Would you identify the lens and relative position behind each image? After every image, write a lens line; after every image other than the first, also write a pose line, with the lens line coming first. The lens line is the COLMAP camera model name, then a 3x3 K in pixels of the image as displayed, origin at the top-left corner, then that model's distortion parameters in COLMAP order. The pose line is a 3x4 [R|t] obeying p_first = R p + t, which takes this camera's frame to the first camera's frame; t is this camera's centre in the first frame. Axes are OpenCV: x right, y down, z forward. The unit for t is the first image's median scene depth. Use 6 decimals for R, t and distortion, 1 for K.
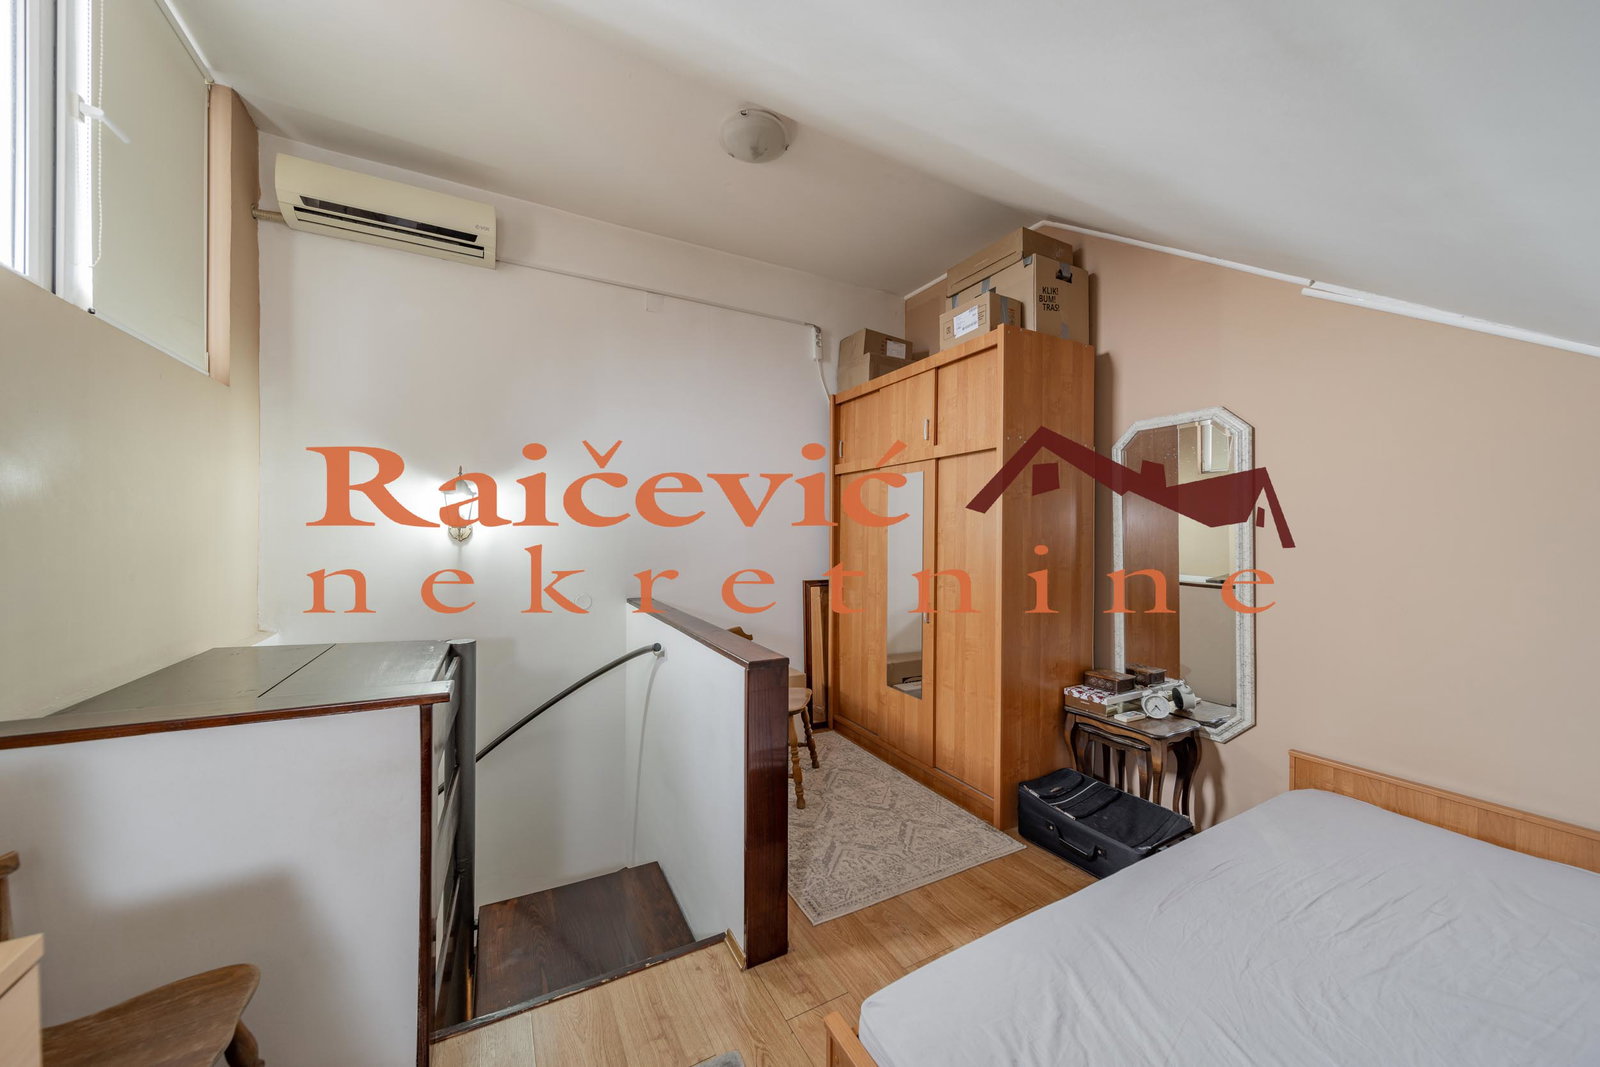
lens RADIAL K [[569.1, 0, 779.4], [0, 569.1, 534.3], [0, 0, 1]] dist [0.001226, -0.001019]
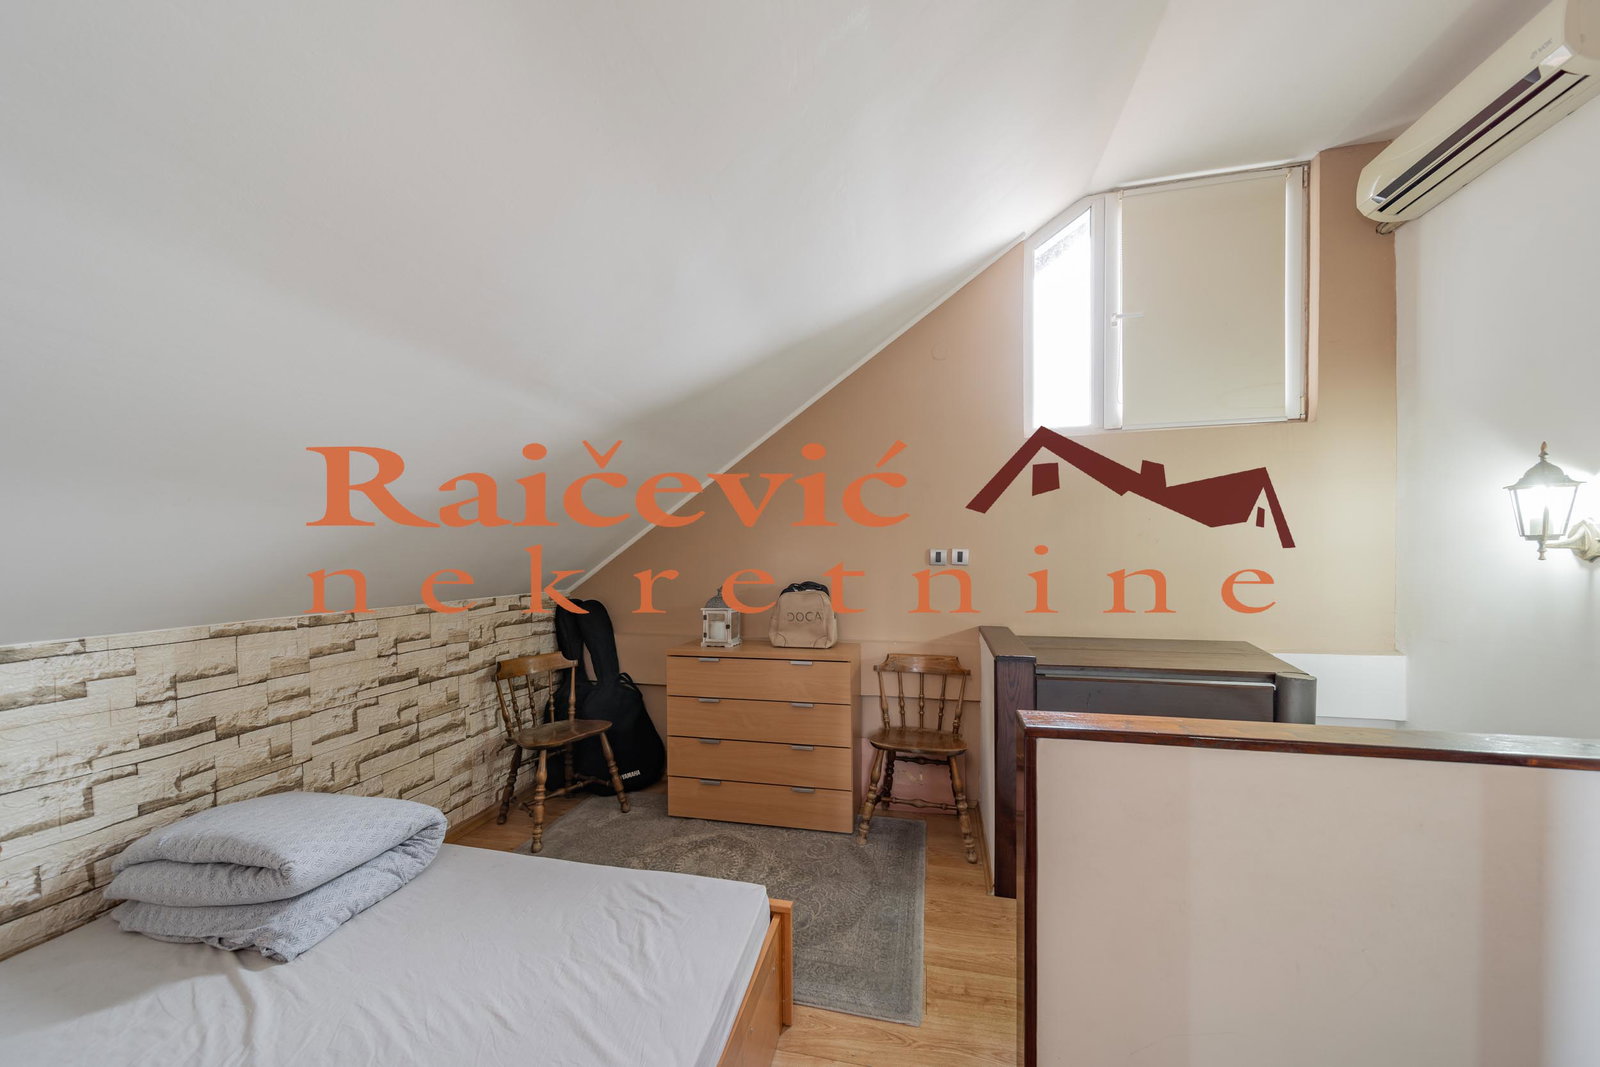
lens RADIAL K [[569.1, 0, 799.5], [0, 569.1, 562.5], [0, 0, 1]] dist [0.001226, -0.001019]
pose [[-0.643432, 0.013438, -0.765386, 0.770828], [0.001233, 0.999863, 0.016519, 0.004082], [0.765502, 0.009685, -0.643360, 1.309314]]
